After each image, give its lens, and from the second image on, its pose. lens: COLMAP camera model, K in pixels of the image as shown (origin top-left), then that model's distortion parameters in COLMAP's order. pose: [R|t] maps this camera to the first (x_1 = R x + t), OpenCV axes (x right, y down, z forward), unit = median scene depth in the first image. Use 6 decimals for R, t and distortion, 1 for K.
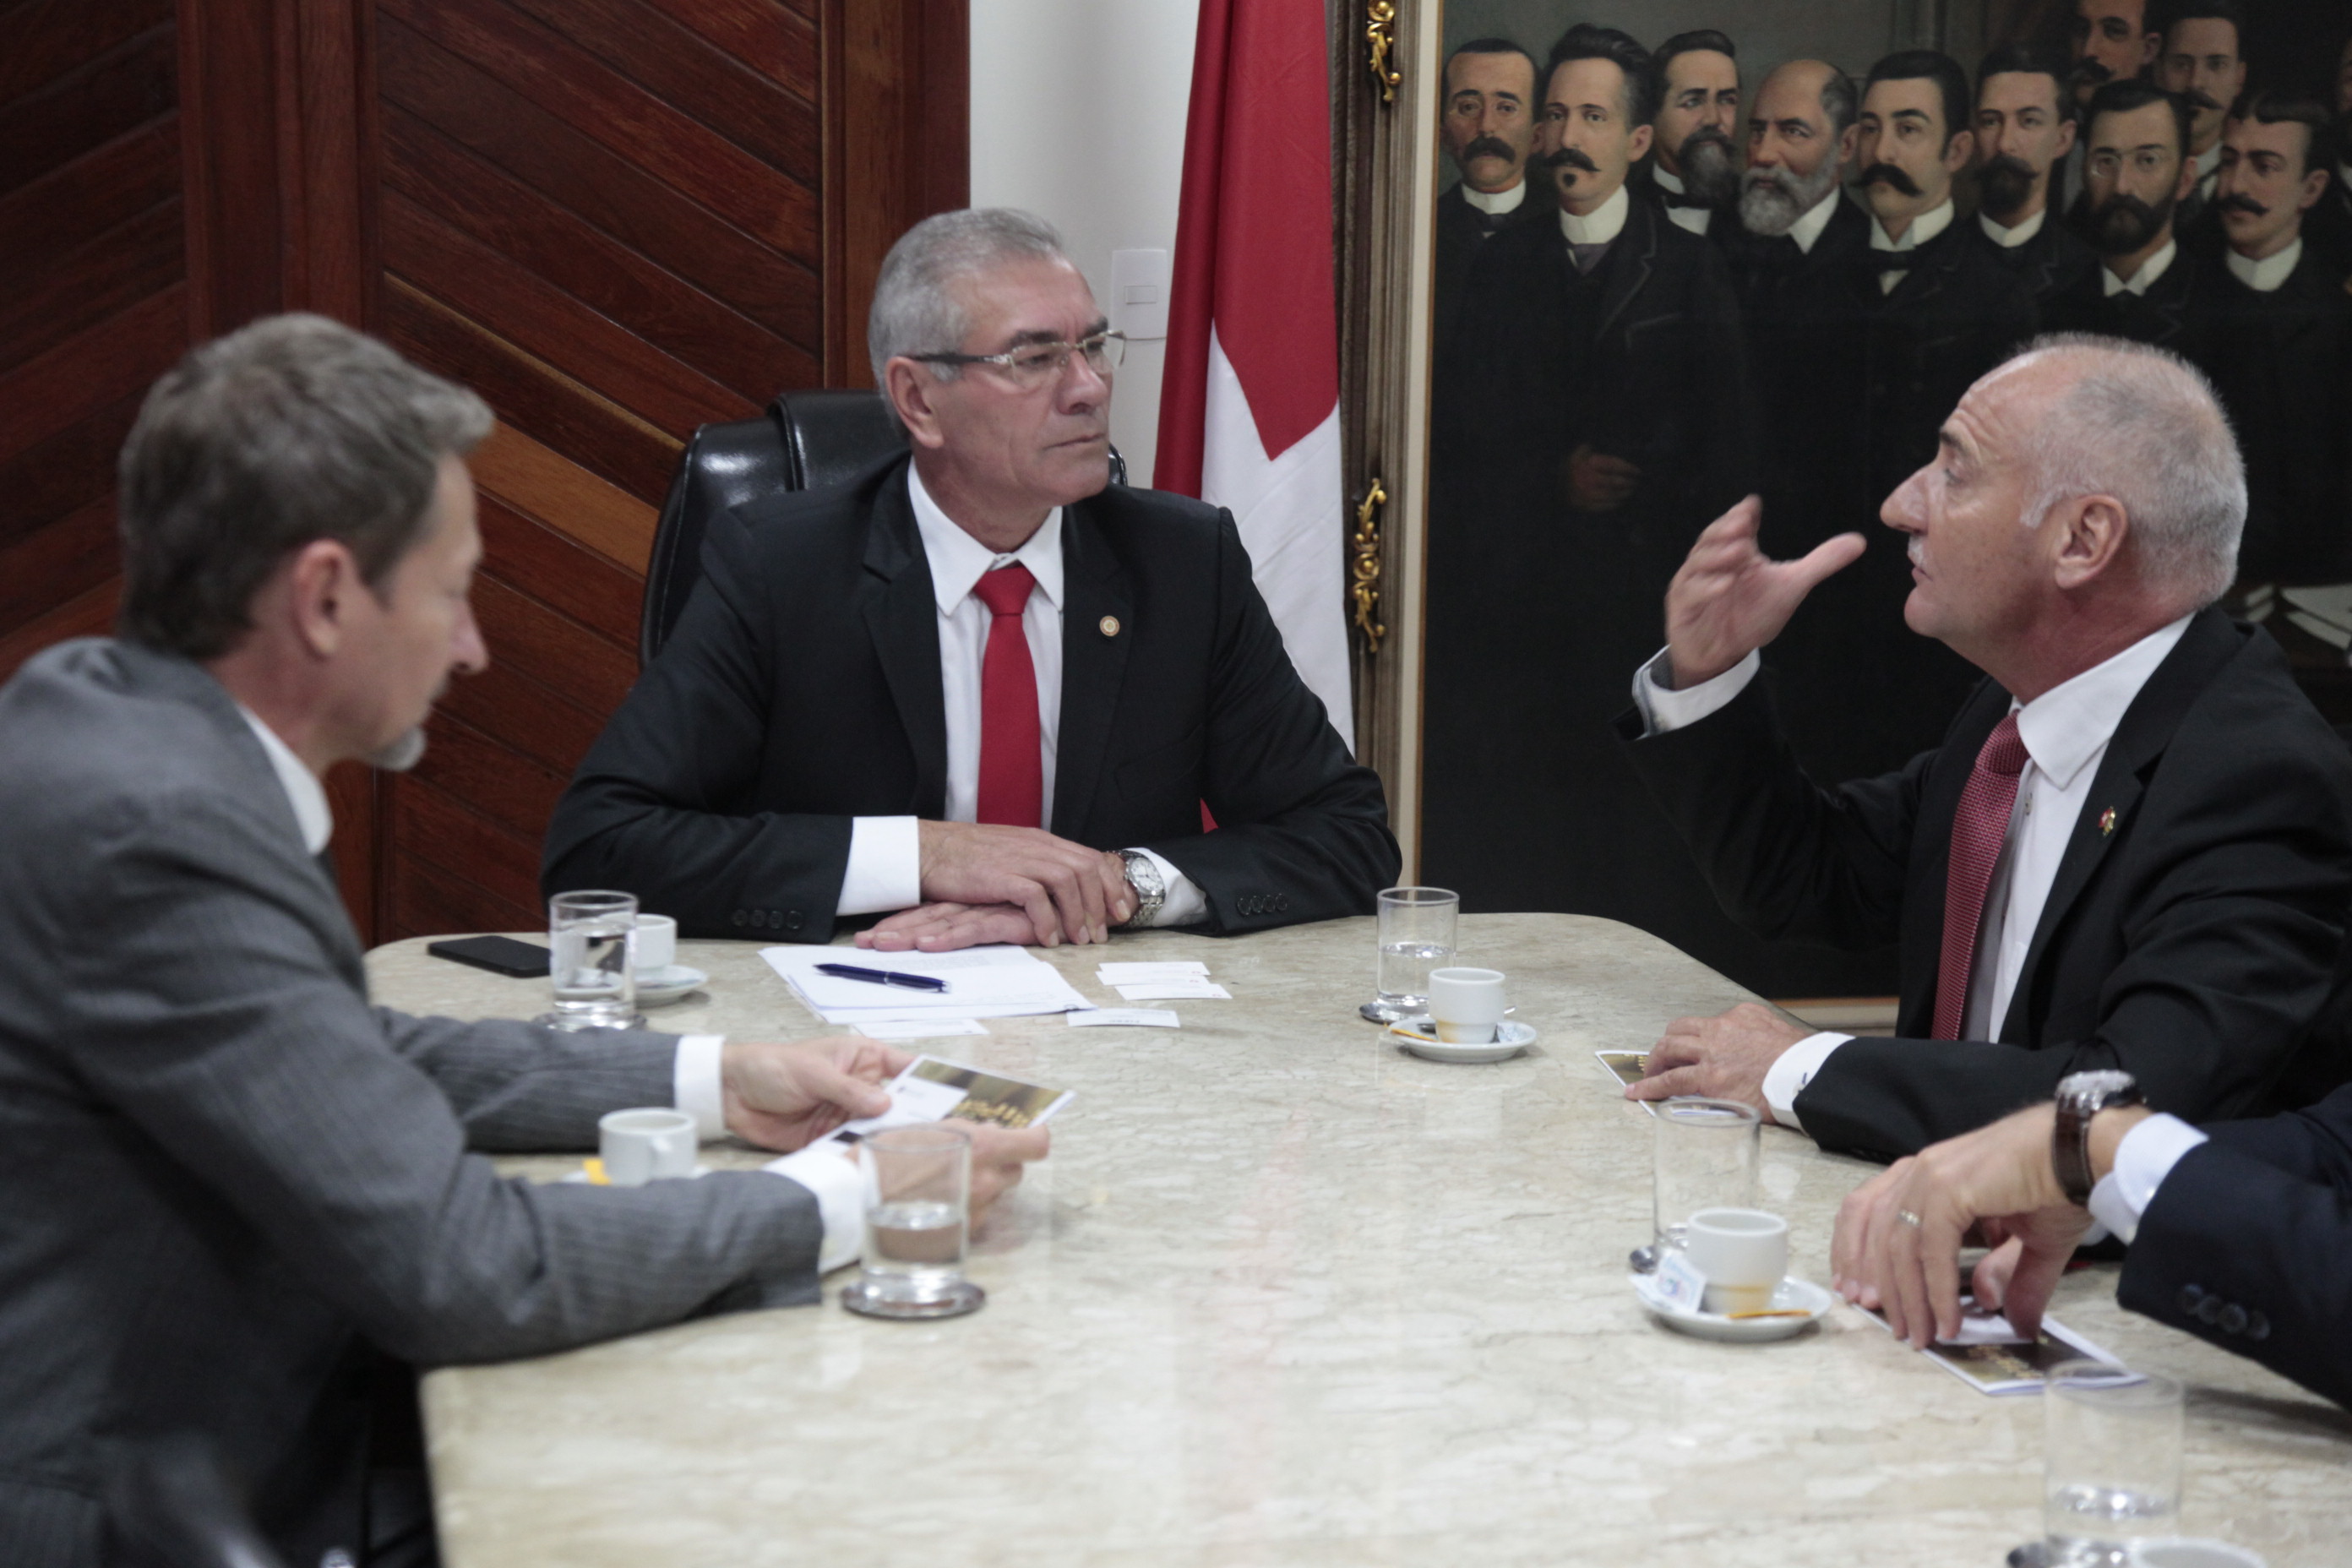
lens RADIAL K [[4168.9, 0, 1176.0], [0, 4168.9, 784.0], [0, 0, 1]] dist [0.292731, -0.016508]
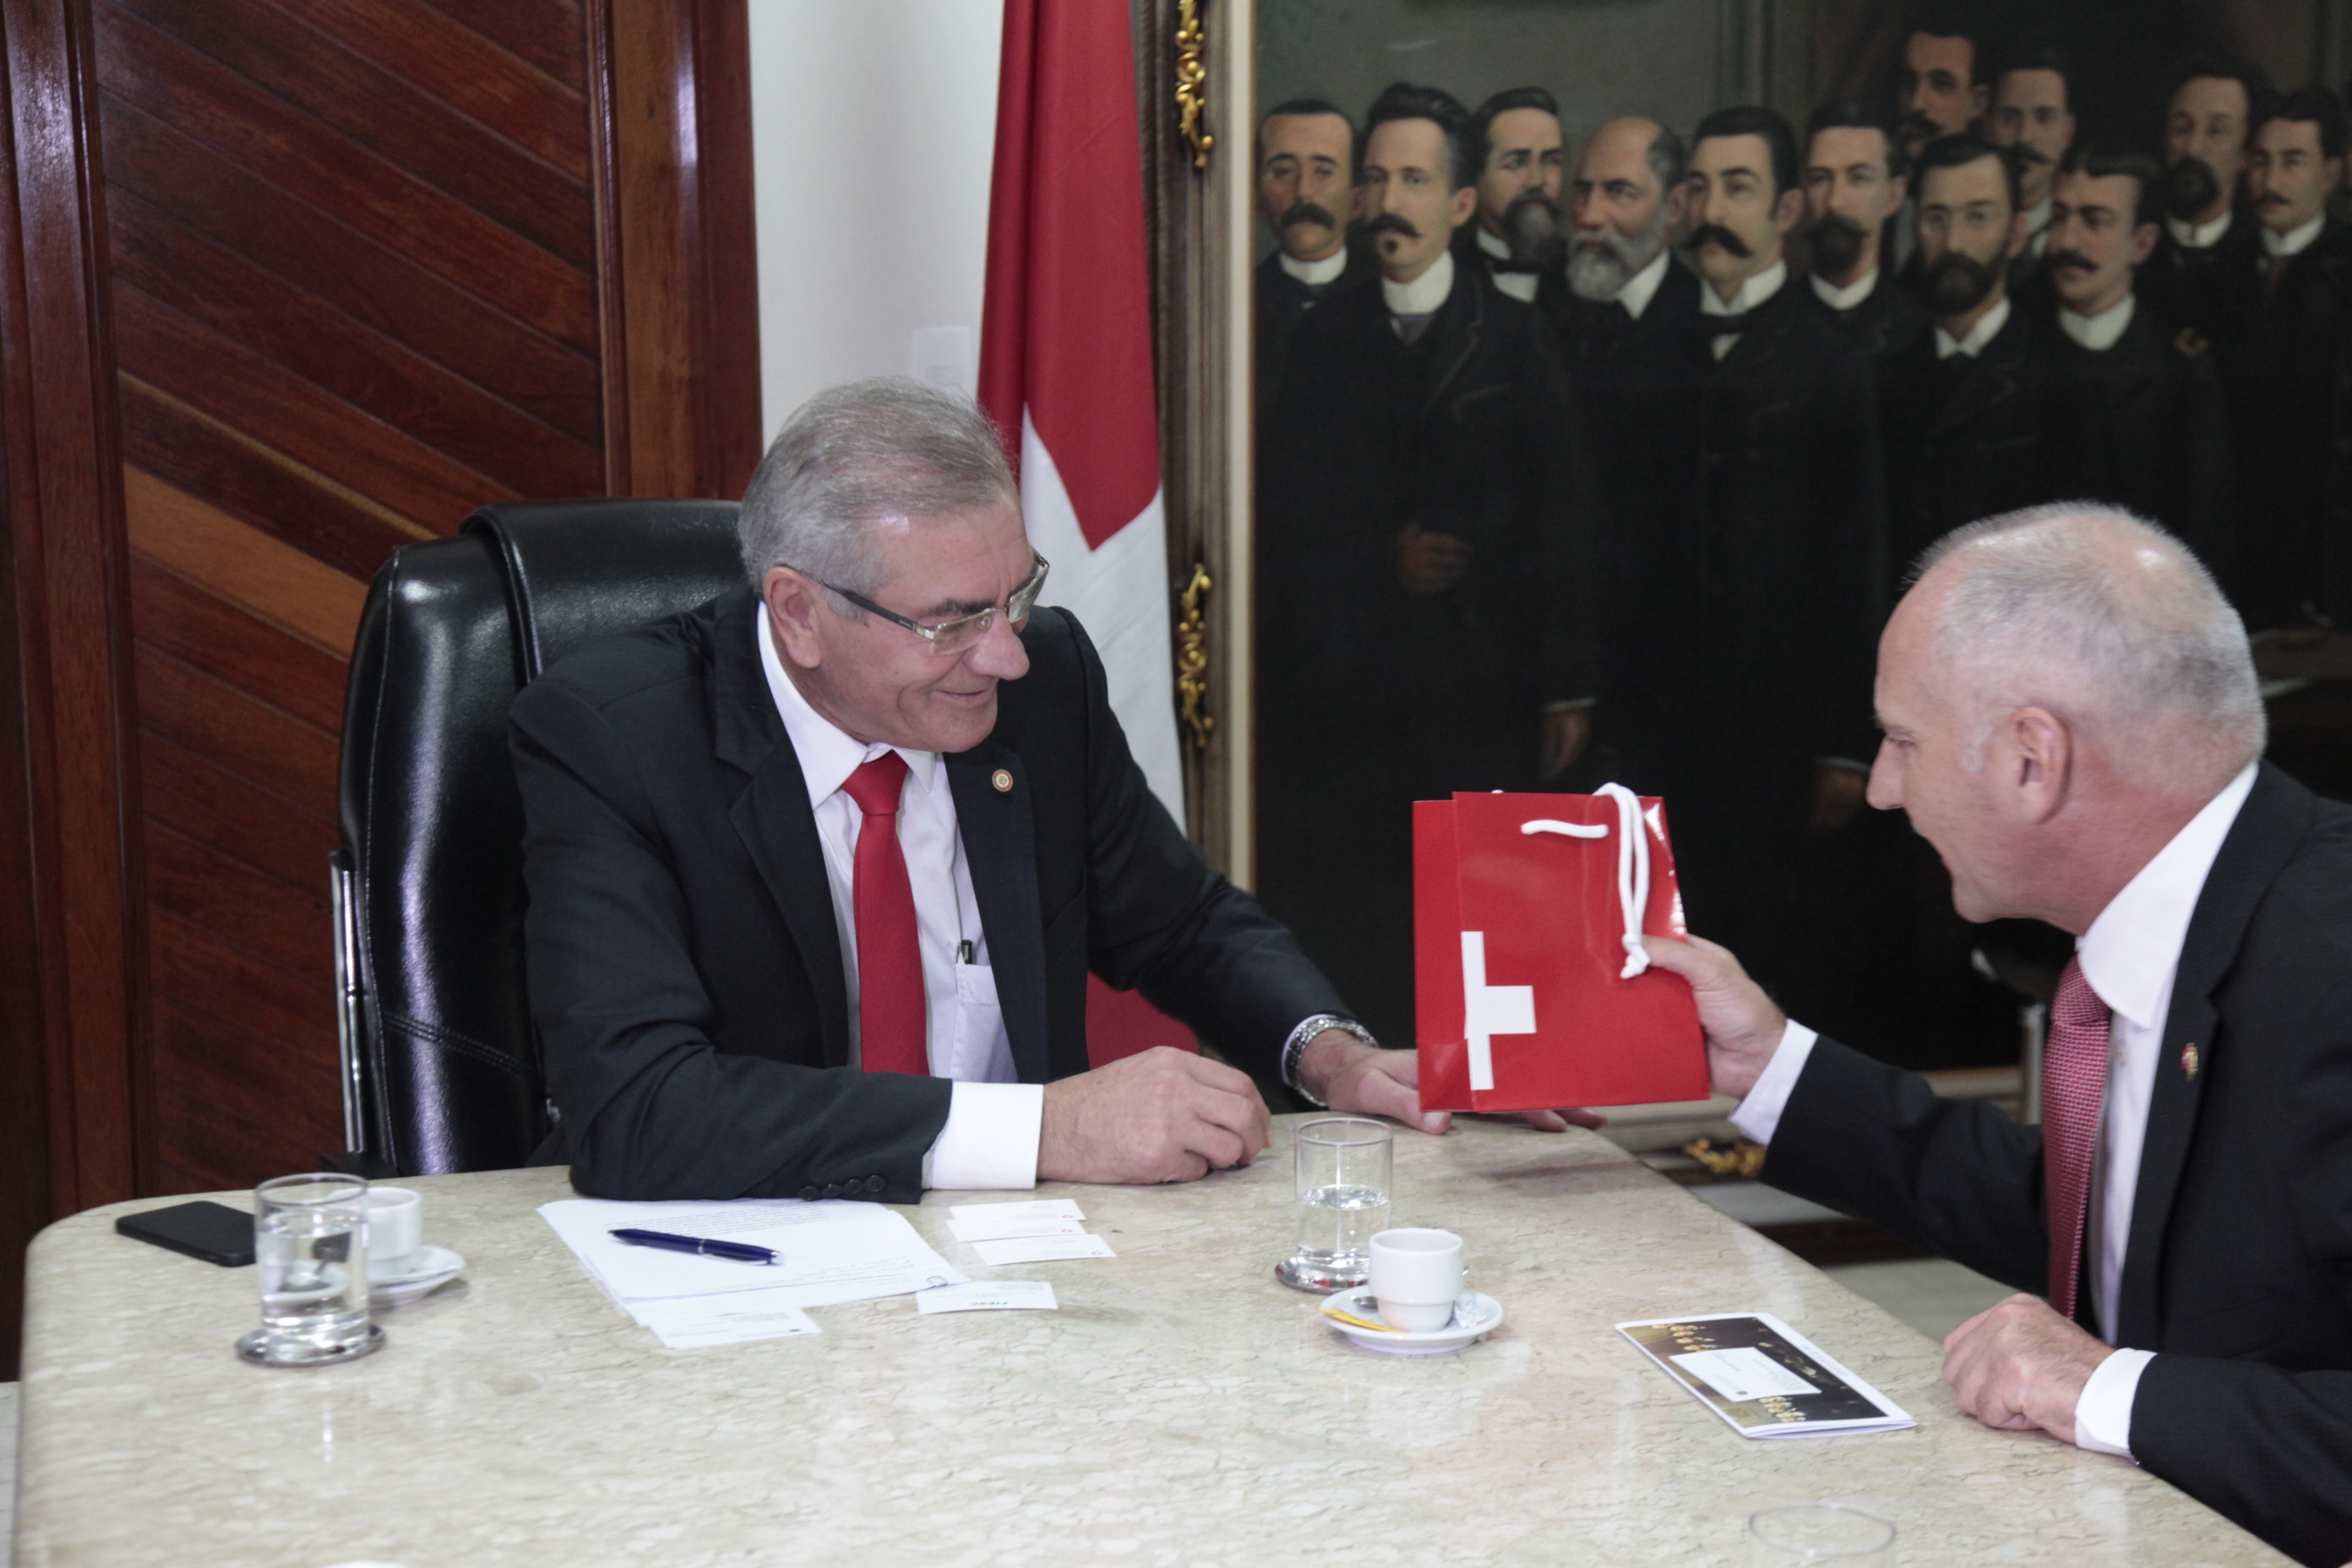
lens RADIAL K [[3577.3, 0, 1176.0], [0, 3577.3, 784.0], [0, 0, 1]] dist [0.182314, 0.049986]
pose [[0.997444, -0.030583, 0.064580, -0.011287], [0.030122, 0.999513, 0.008093, -0.030172], [-0.064796, -0.006127, 0.997880, 0.190794]]
